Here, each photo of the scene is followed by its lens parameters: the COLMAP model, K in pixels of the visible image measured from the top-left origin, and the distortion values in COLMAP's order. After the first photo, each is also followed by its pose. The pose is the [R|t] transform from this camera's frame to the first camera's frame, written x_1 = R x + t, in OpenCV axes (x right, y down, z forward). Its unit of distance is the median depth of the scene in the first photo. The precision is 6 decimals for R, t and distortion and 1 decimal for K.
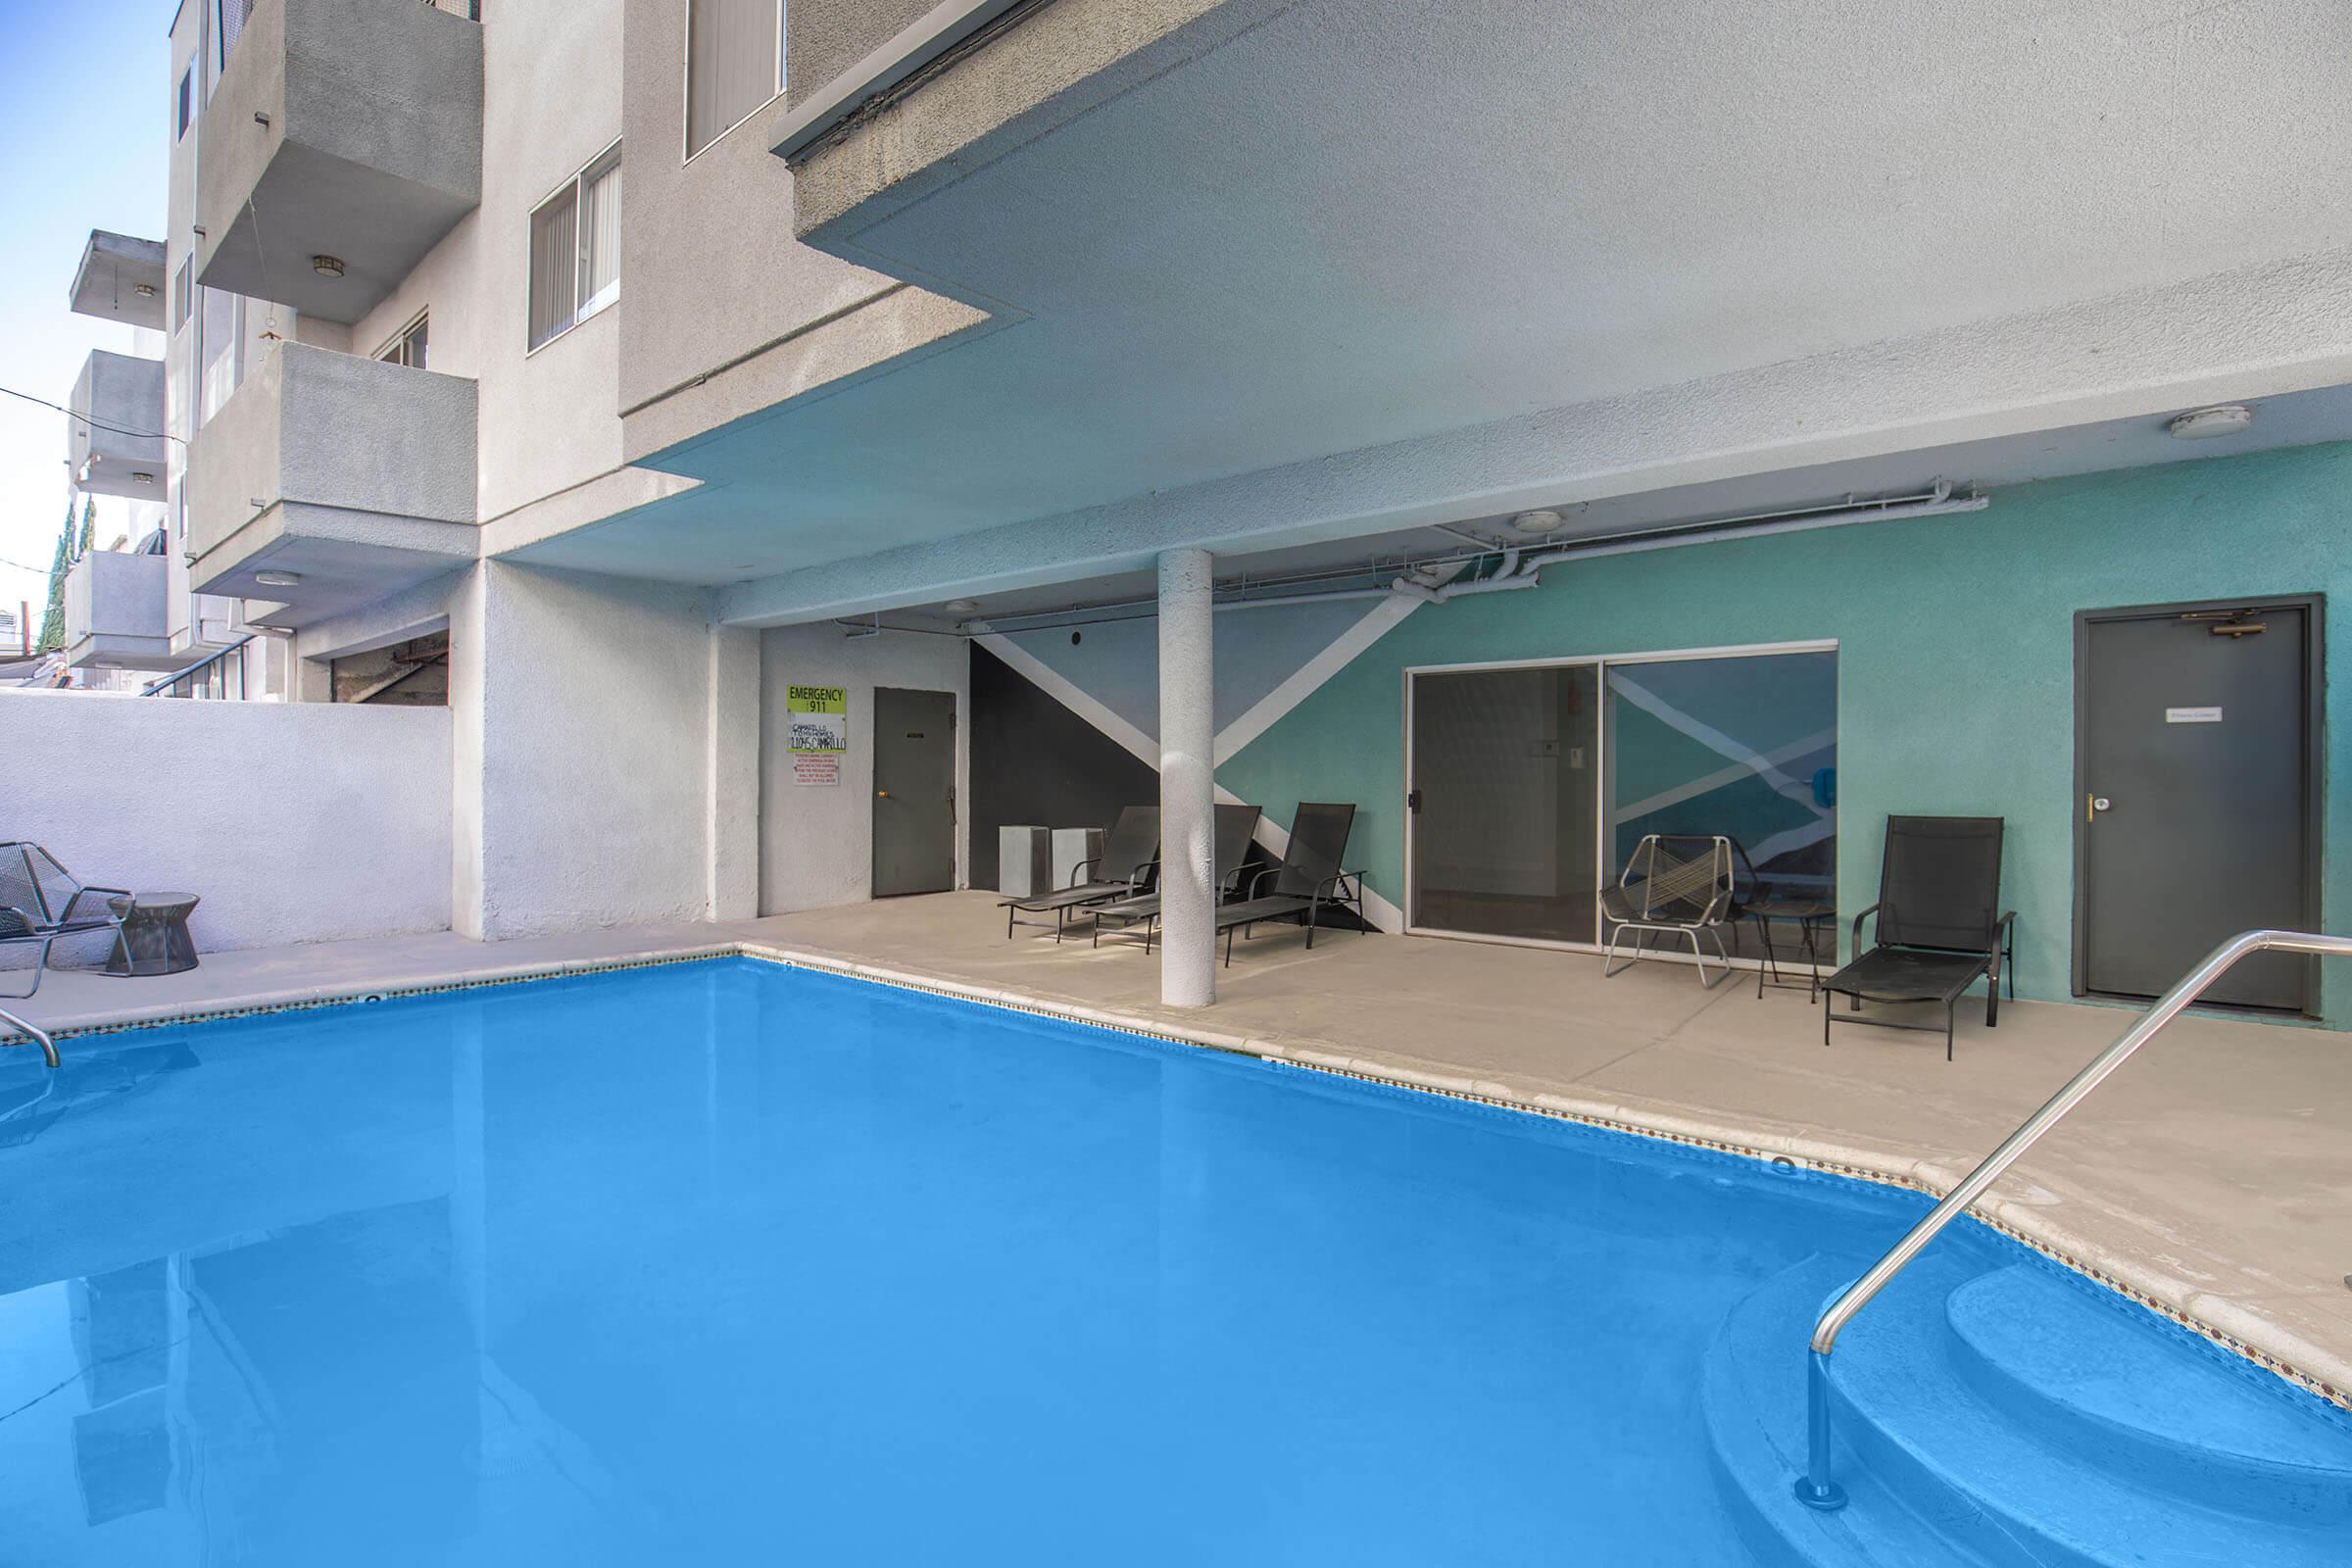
lens RADIAL K [[1147.4, 0, 1289.2], [0, 1147.4, 780.9], [0, 0, 1]] dist [-0.018517, 0.000018]
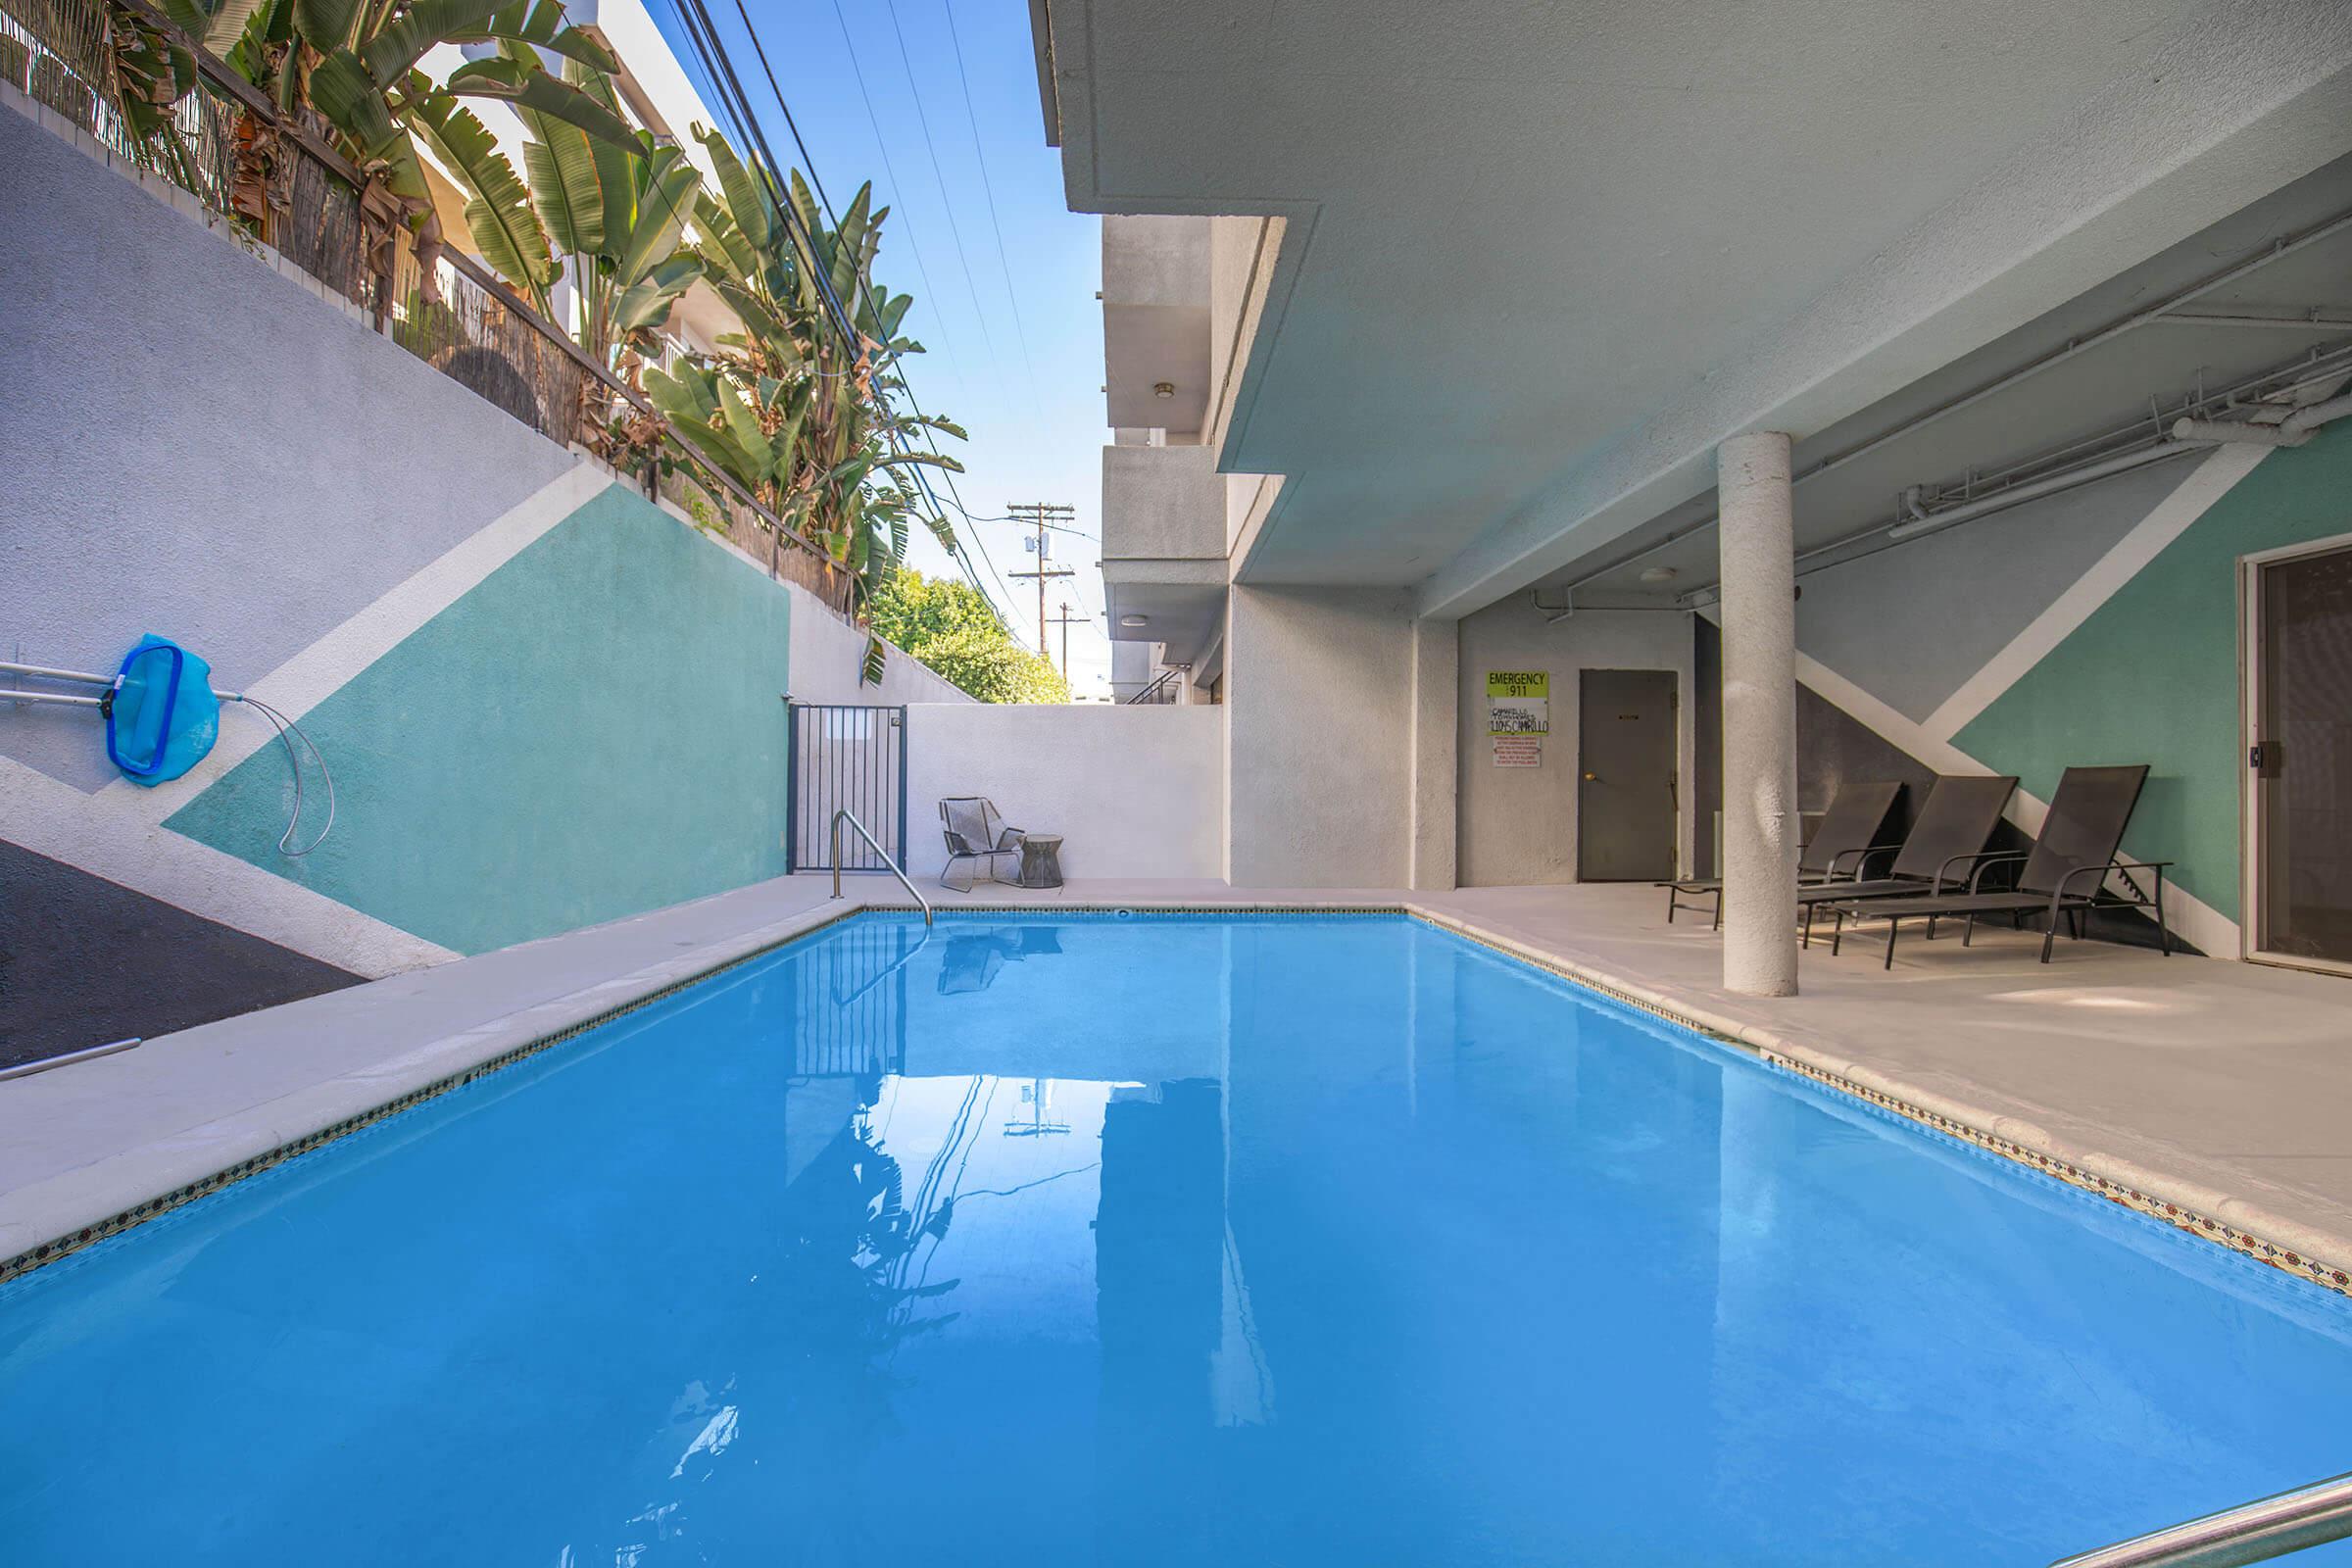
lens RADIAL K [[1112.6, 0, 1176.0], [0, 1112.6, 784.0], [0, 0, 1]] dist [-0.012051, 0.000431]
pose [[0.662330, -0.009693, -0.749150, 0.168144], [-0.003008, 0.999874, -0.015597, 0.044310], [0.749206, 0.012584, 0.662217, 0.122830]]
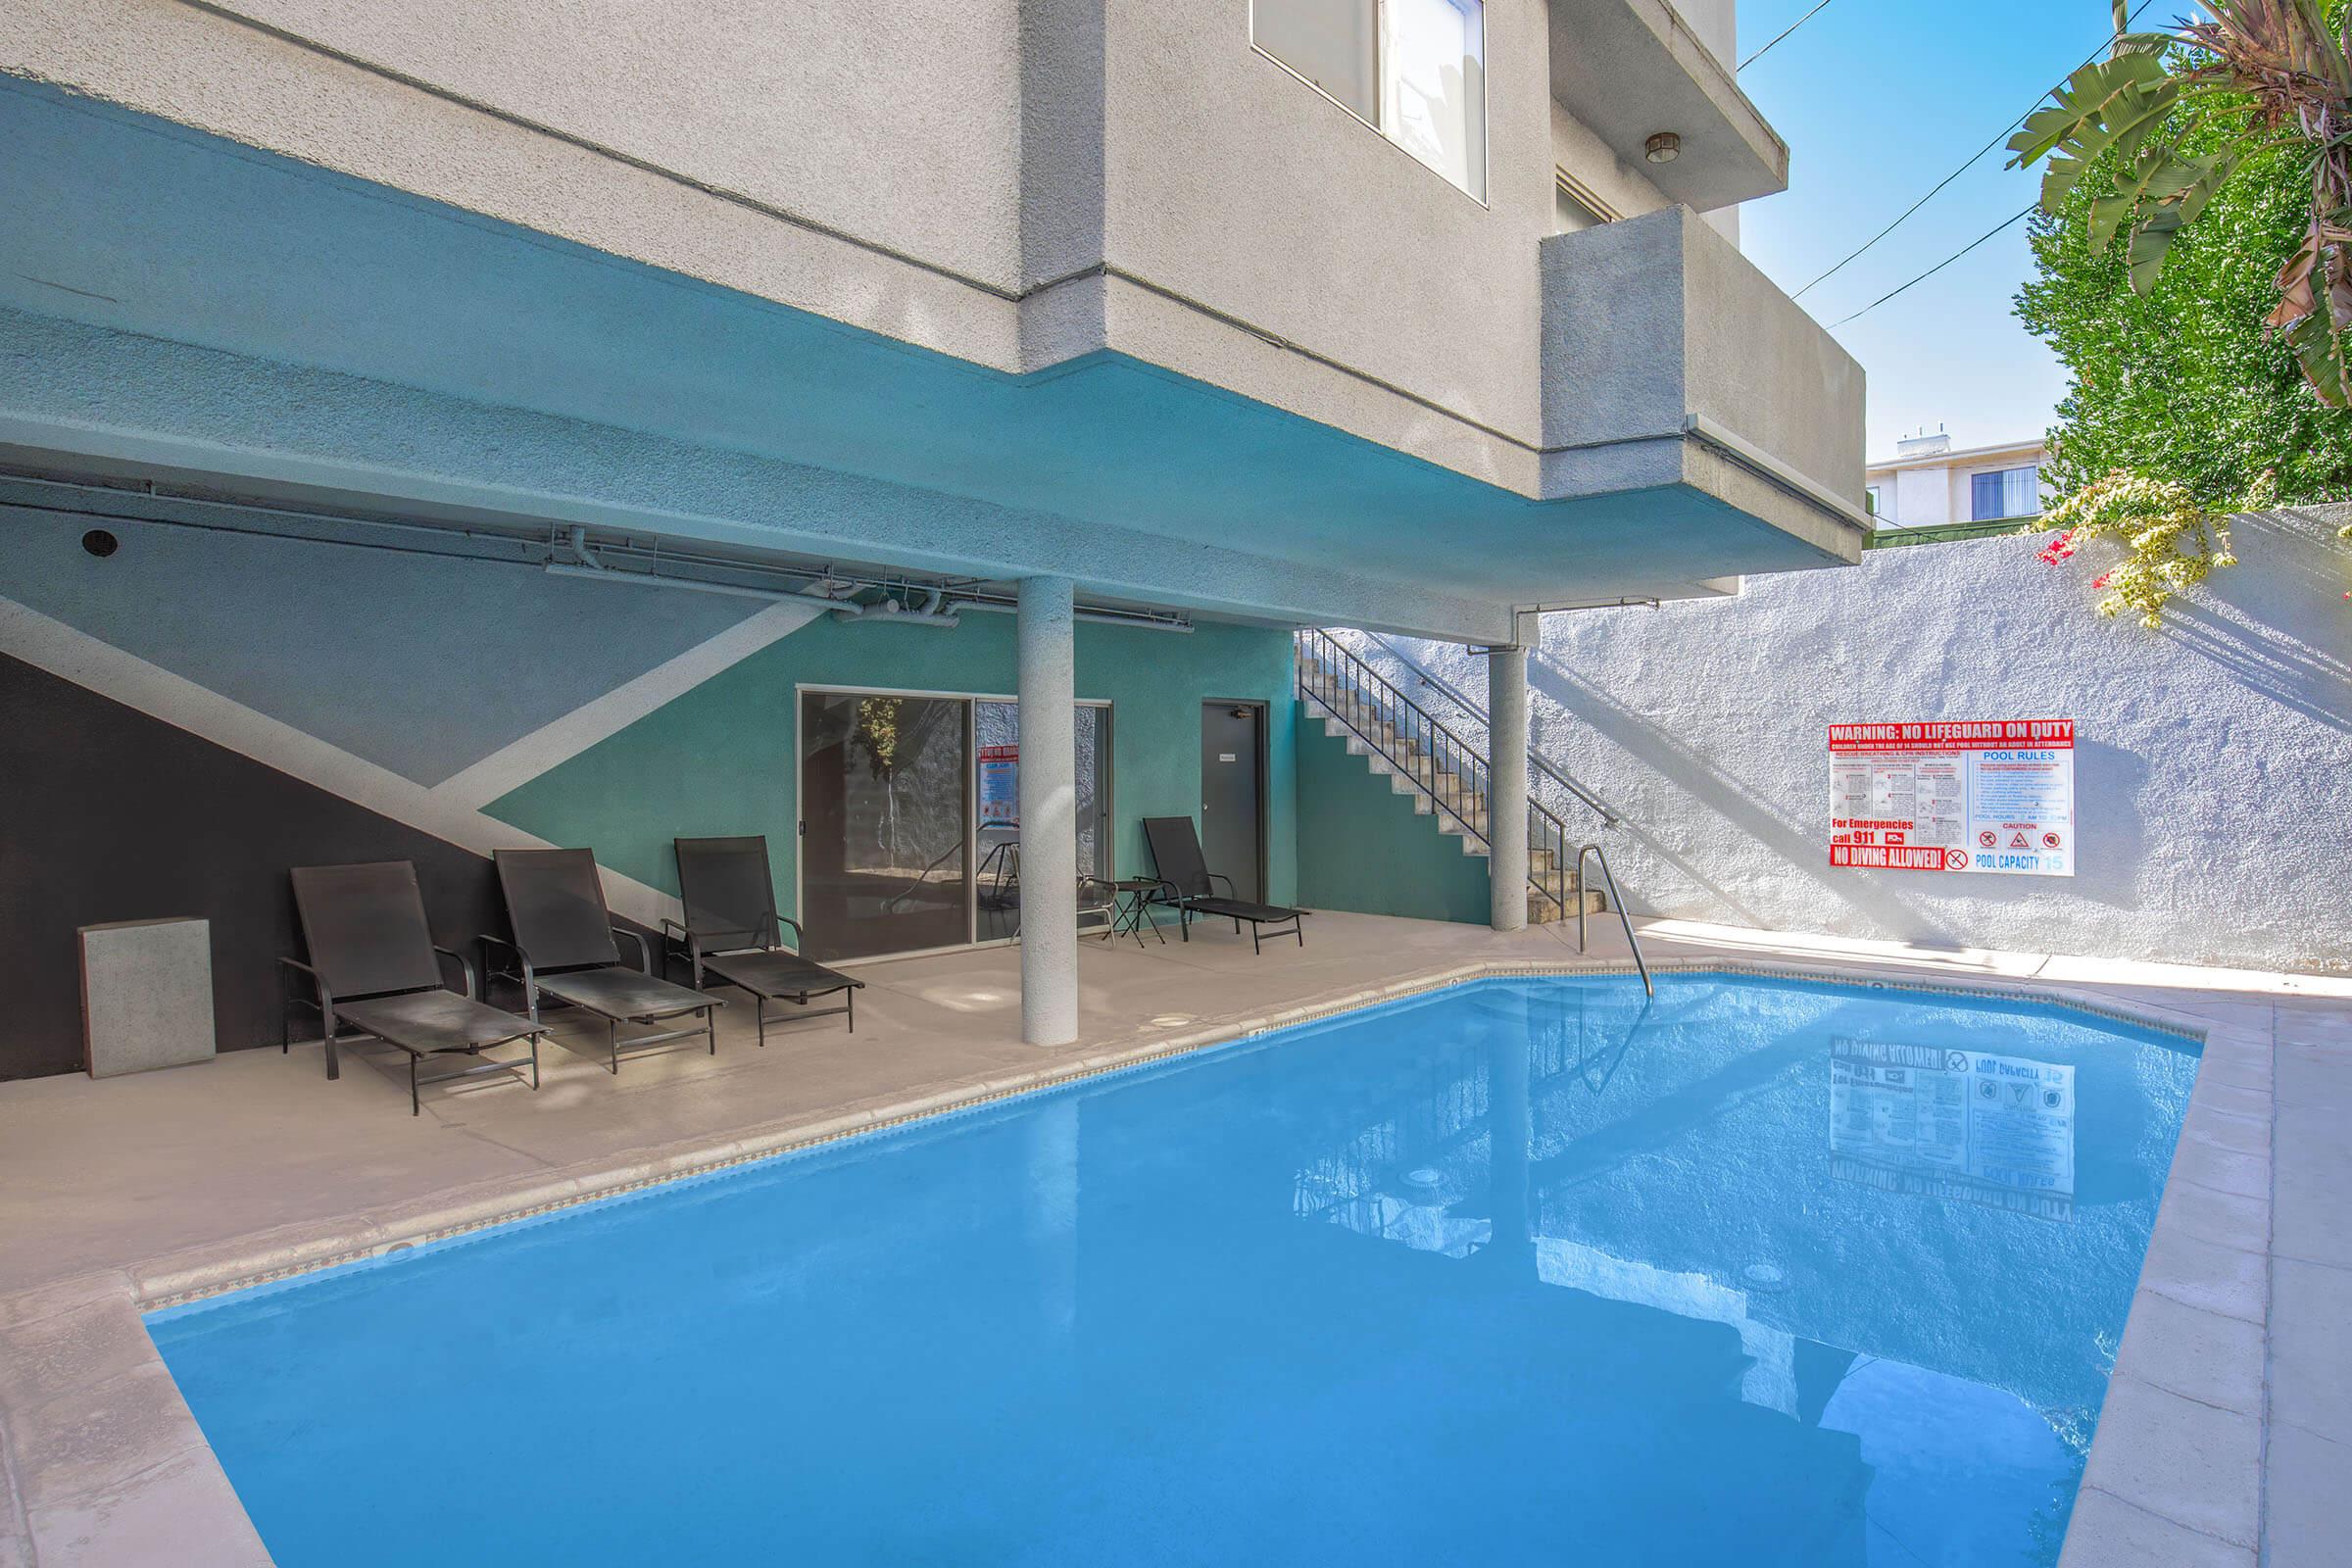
lens RADIAL K [[1280.5, 0, 1144.3], [0, 1280.5, 785.4], [0, 0, 1]] dist [-0.016193, -0.000415]
pose [[0.065345, -0.021492, 0.997631, -0.902960], [0.003529, 0.999767, 0.021307, -0.038059], [-0.997856, 0.002128, 0.065406, 0.656653]]
